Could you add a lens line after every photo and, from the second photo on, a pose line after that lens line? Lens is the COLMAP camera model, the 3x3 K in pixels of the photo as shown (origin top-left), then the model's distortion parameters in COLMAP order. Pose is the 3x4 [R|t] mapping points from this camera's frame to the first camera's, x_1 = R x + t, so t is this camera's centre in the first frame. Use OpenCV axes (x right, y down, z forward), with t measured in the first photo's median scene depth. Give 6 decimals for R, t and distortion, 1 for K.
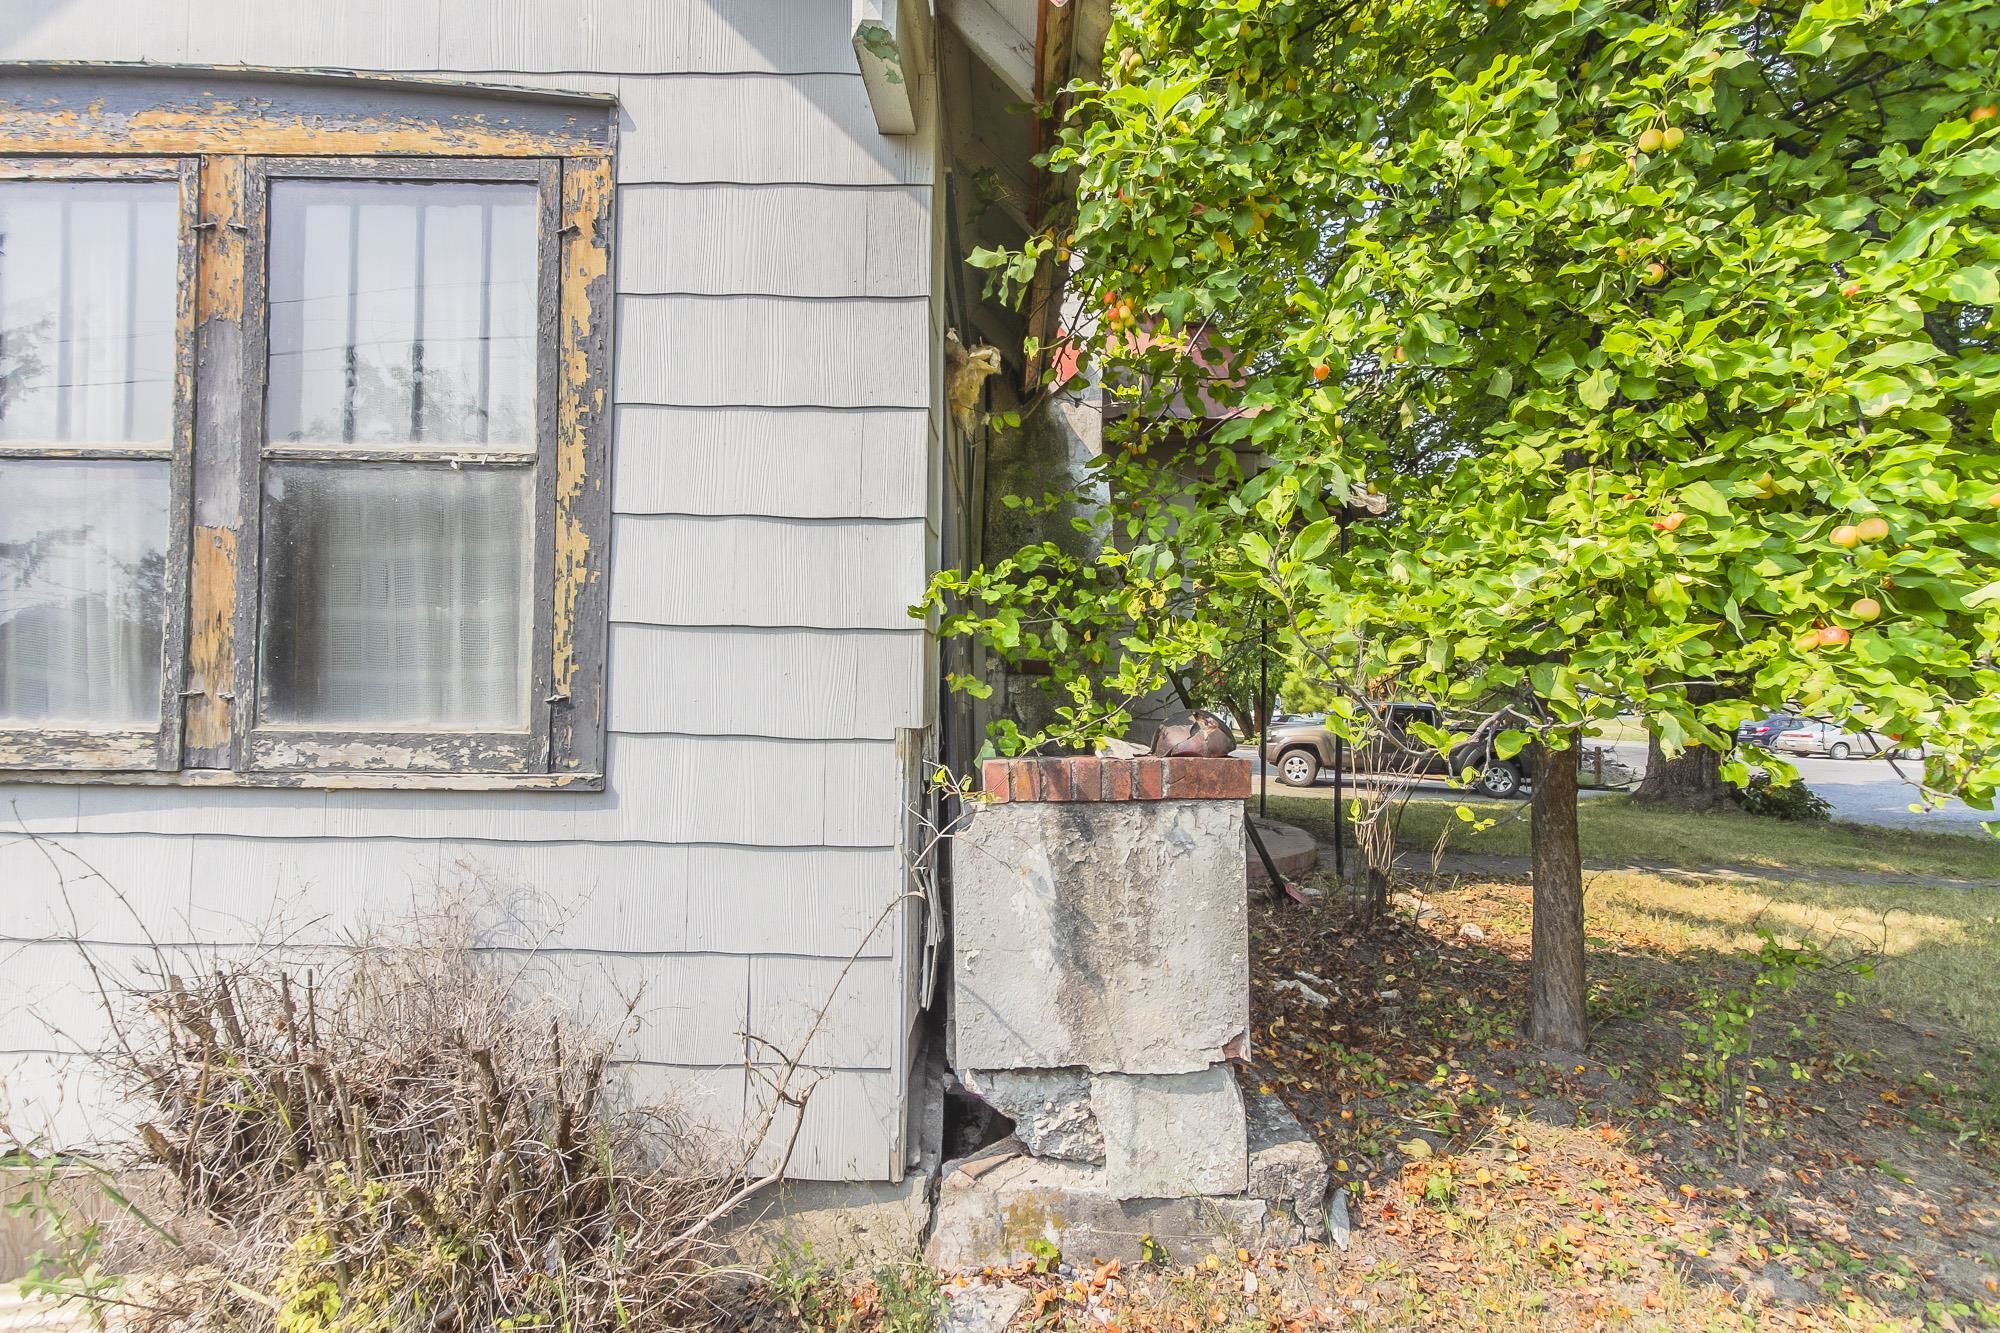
lens RADIAL K [[937.8, 0, 990.0], [0, 937.8, 669.4], [0, 0, 1]] dist [0.014007, 0.000043]
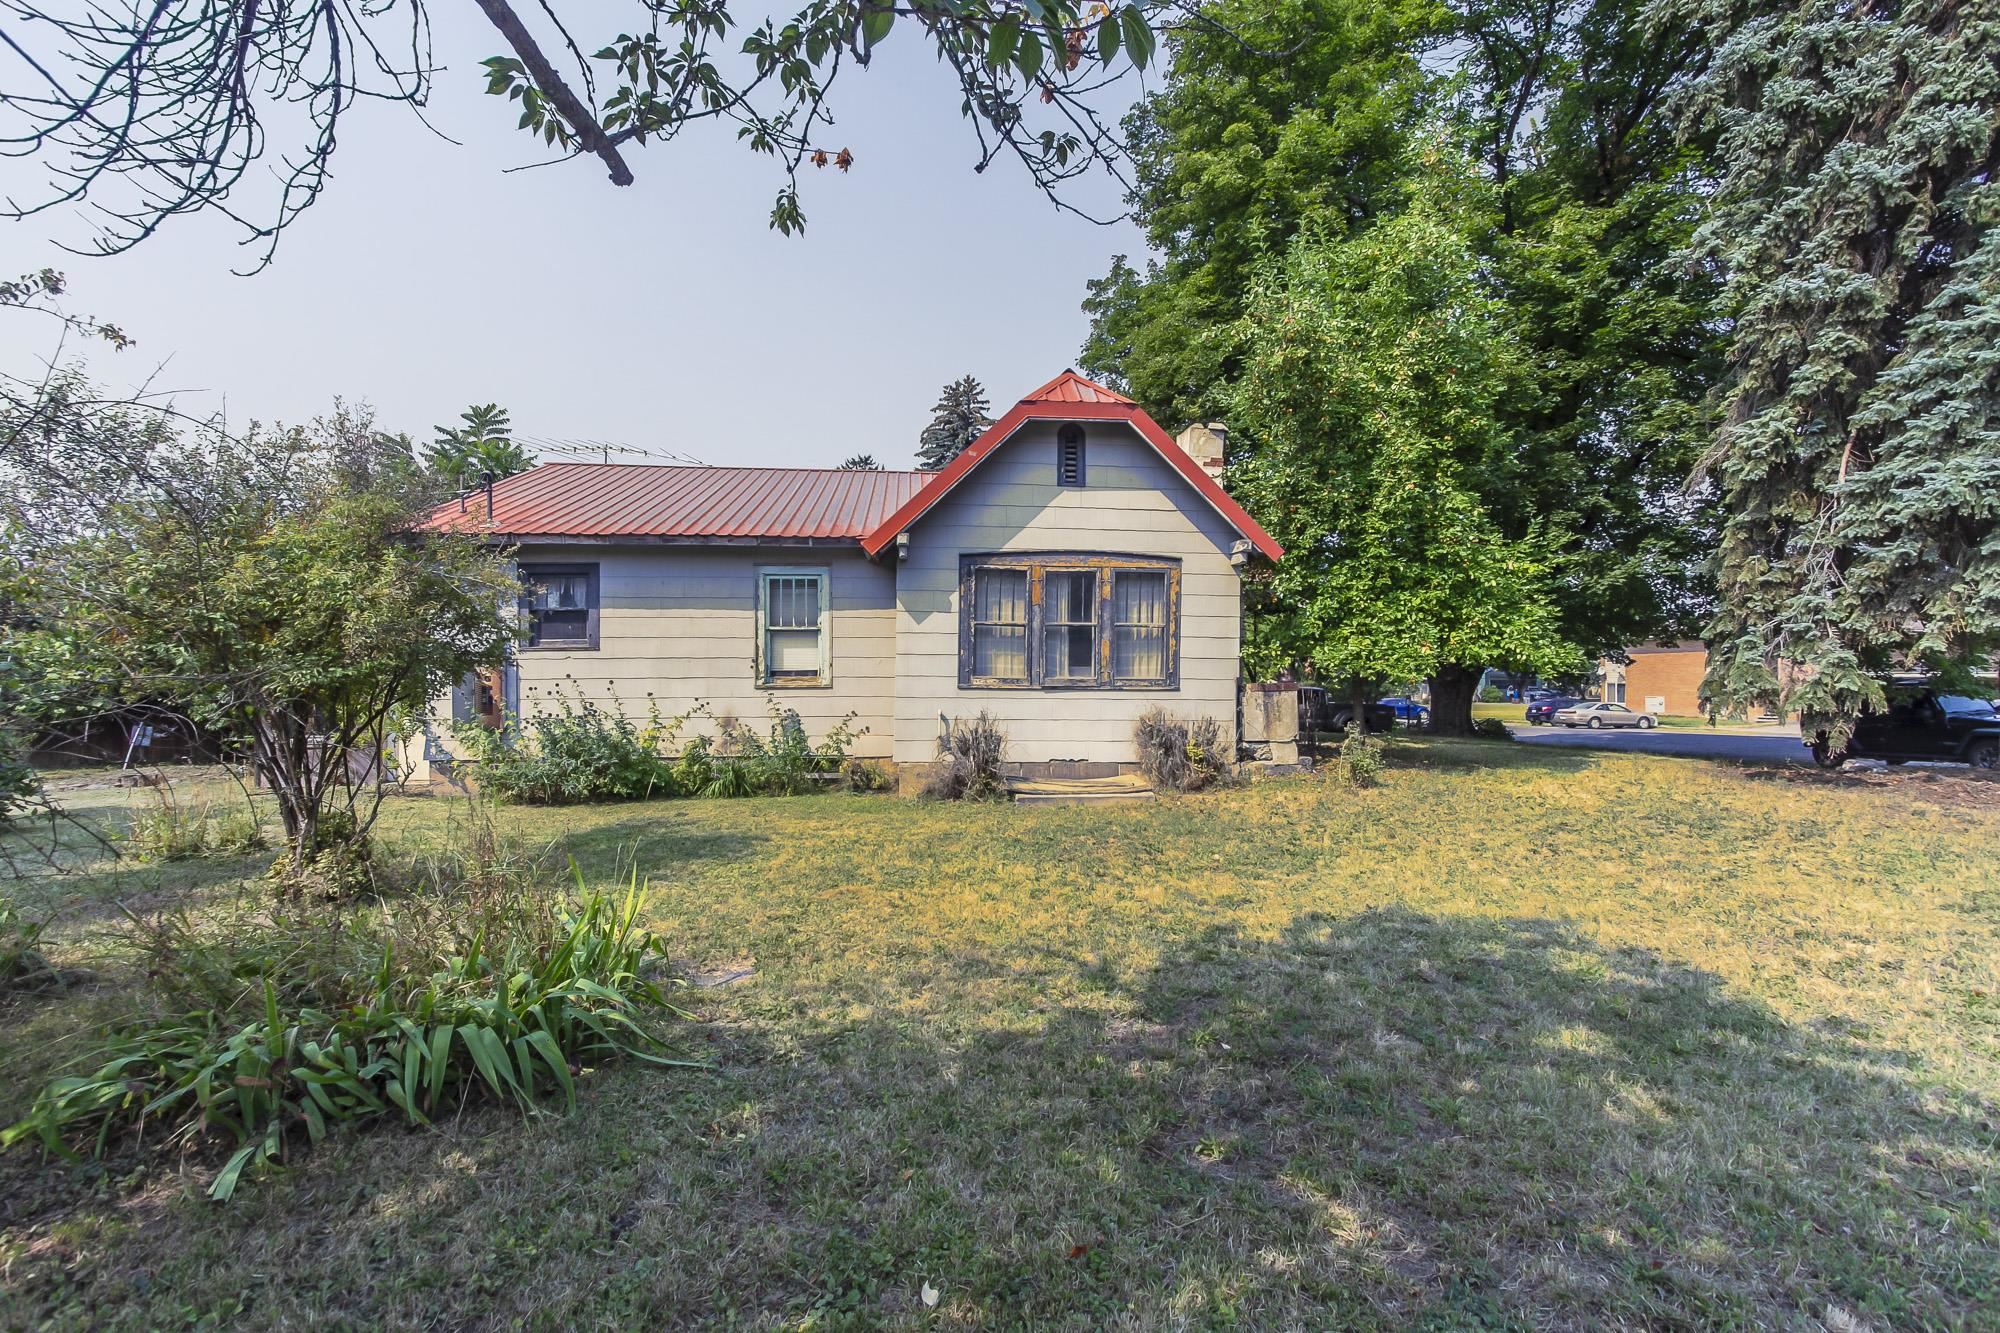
lens RADIAL K [[937.8, 0, 1010.9], [0, 937.8, 661.2], [0, 0, 1]] dist [0.014007, 0.000043]
pose [[0.993695, -0.003168, 0.112074, -1.918068], [0.004351, 0.999937, -0.010320, 0.020912], [-0.112034, 0.010742, 0.993646, -4.065517]]
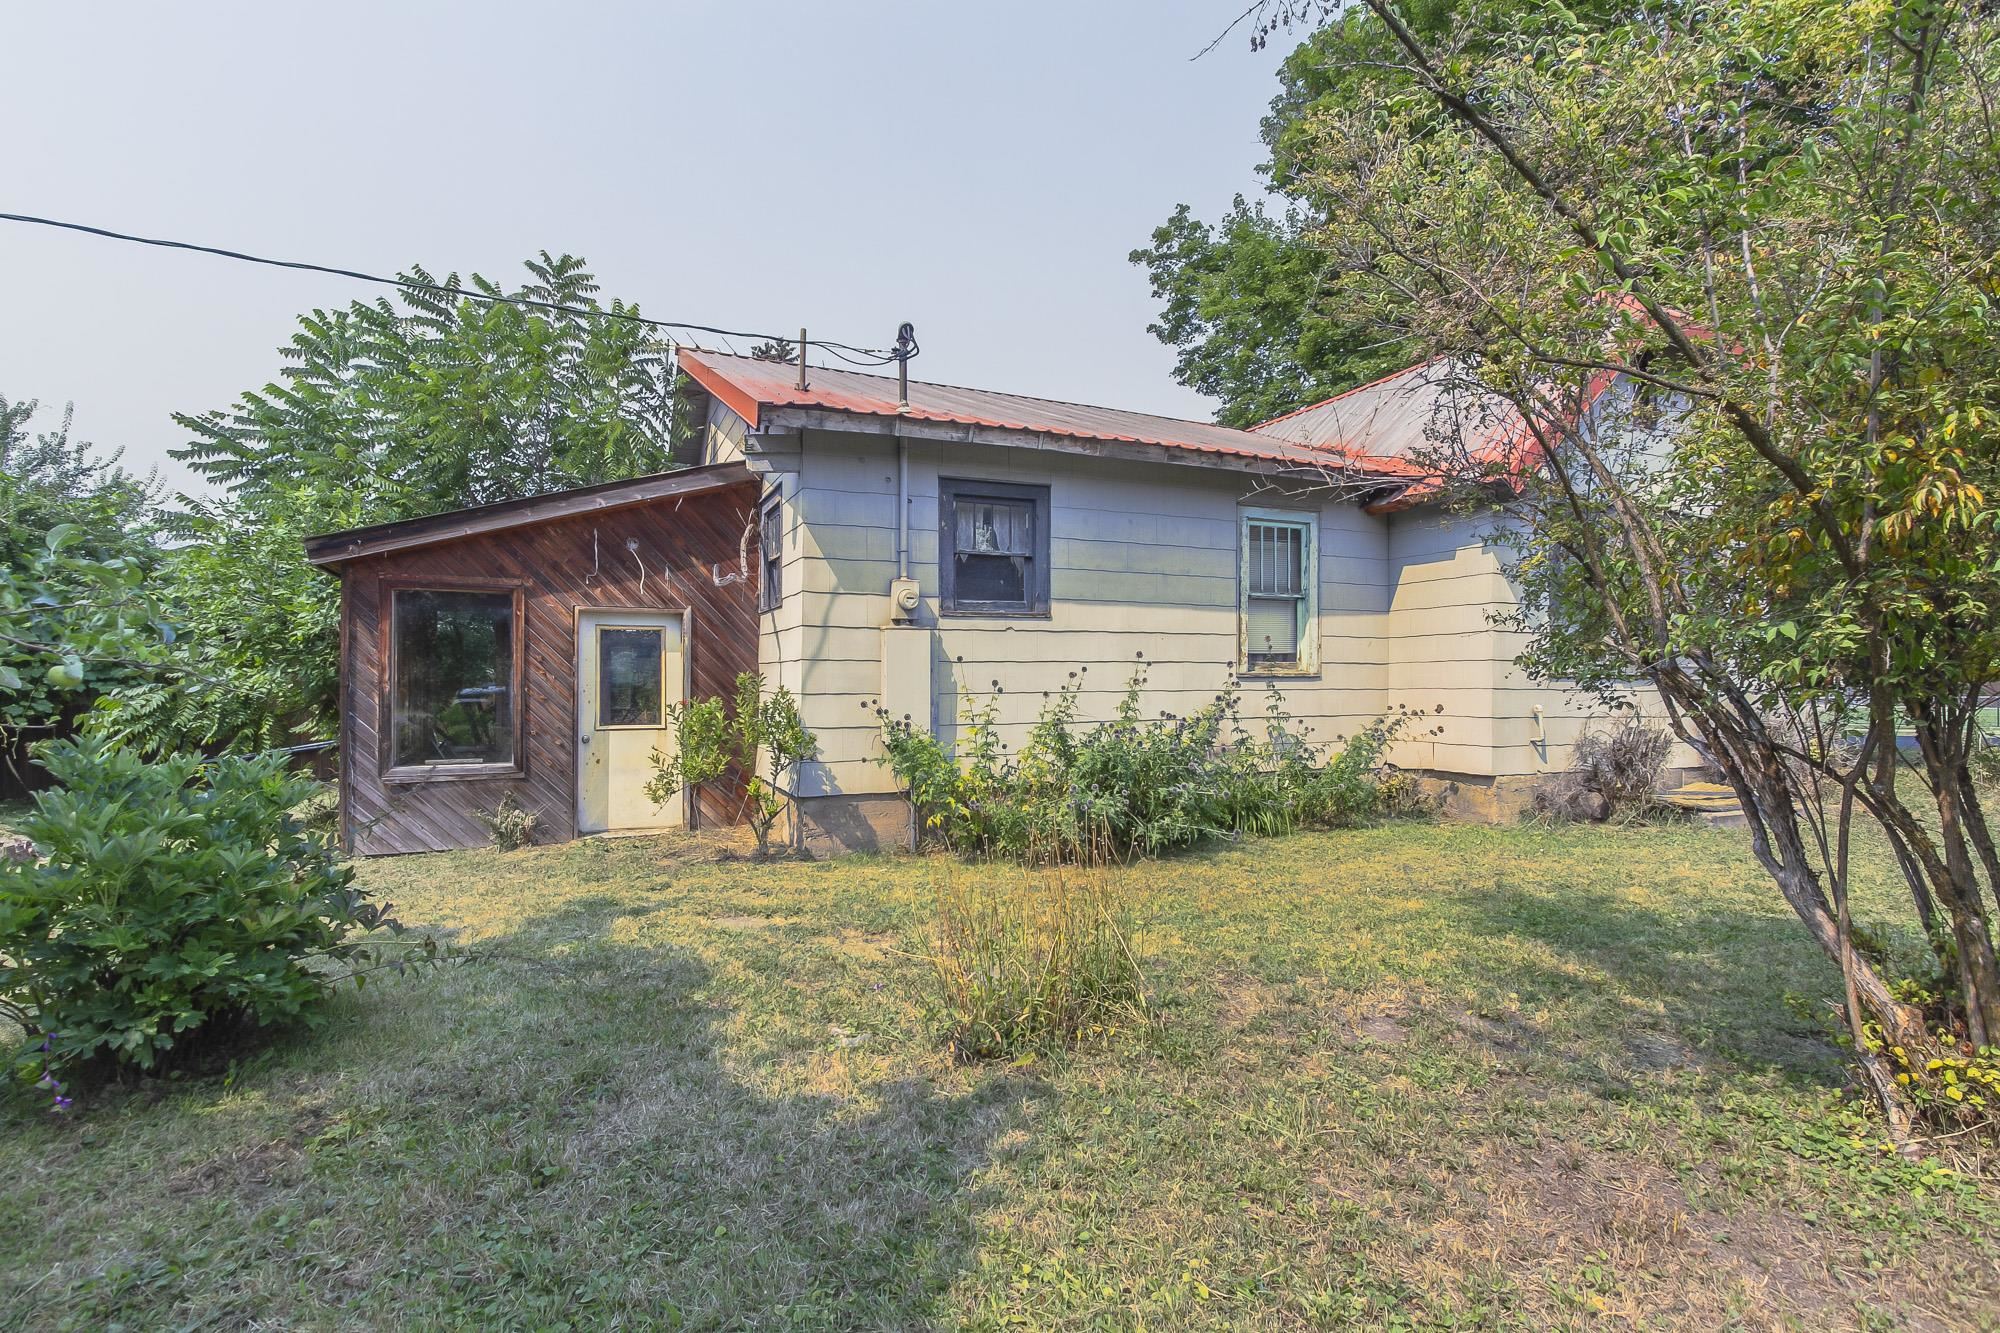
lens RADIAL K [[937.8, 0, 993.4], [0, 937.8, 681.1], [0, 0, 1]] dist [0.014007, 0.000043]
pose [[0.903818, -0.002000, 0.427911, -5.393637], [-0.001256, 0.999972, 0.007328, 0.100548], [-0.427914, -0.007161, 0.903791, -1.508320]]
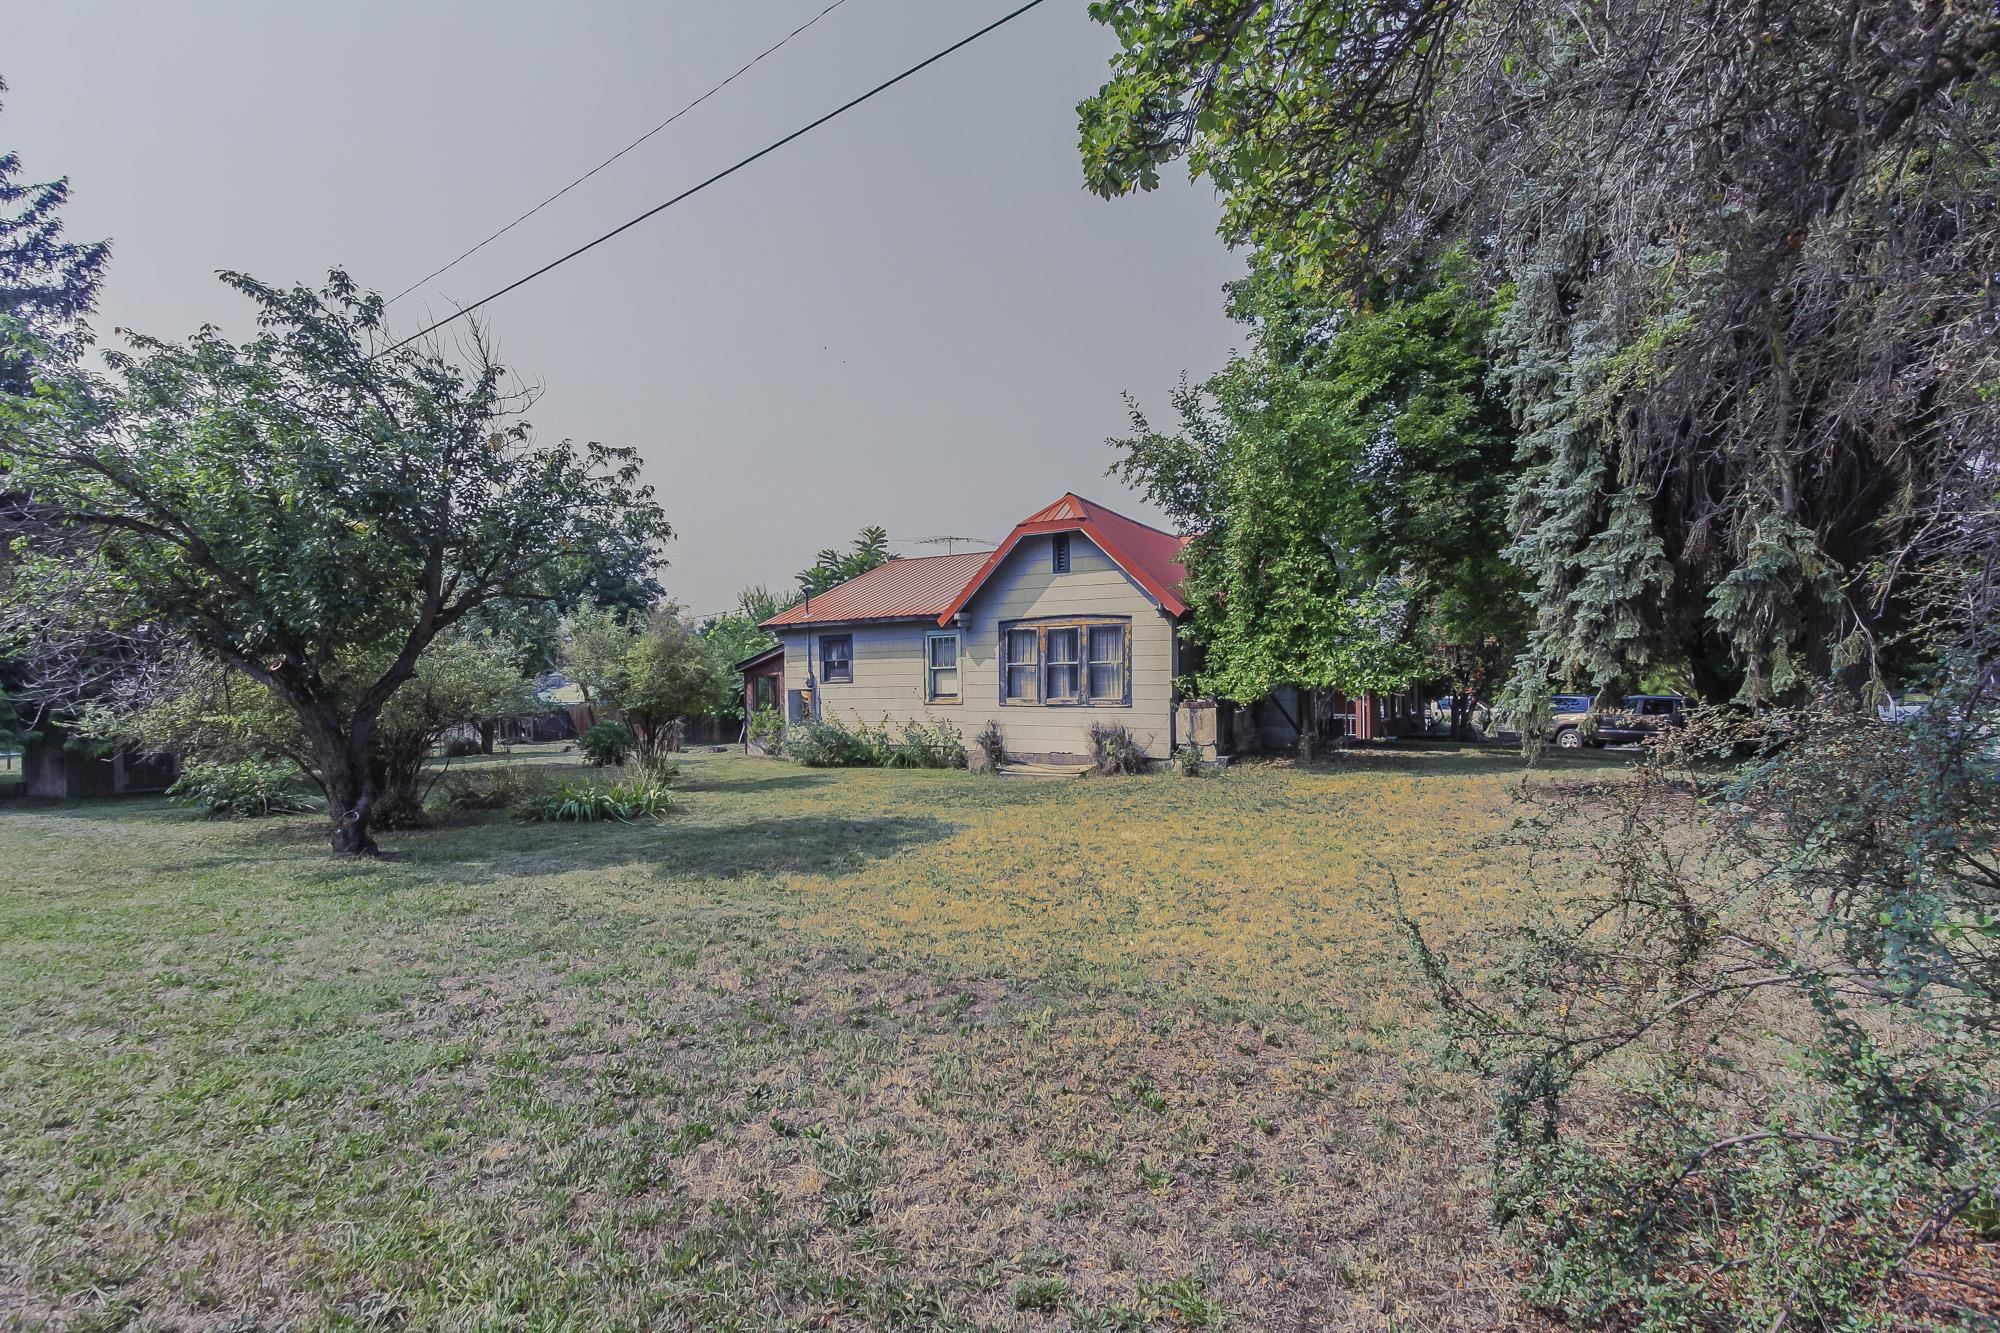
lens RADIAL K [[937.8, 0, 995.6], [0, 937.8, 701.0], [0, 0, 1]] dist [0.014007, 0.000043]
pose [[0.871446, -0.008562, -0.490416, 2.332364], [0.025248, 0.999305, 0.027419, -0.151180], [0.489841, -0.036276, 0.871057, -6.090418]]
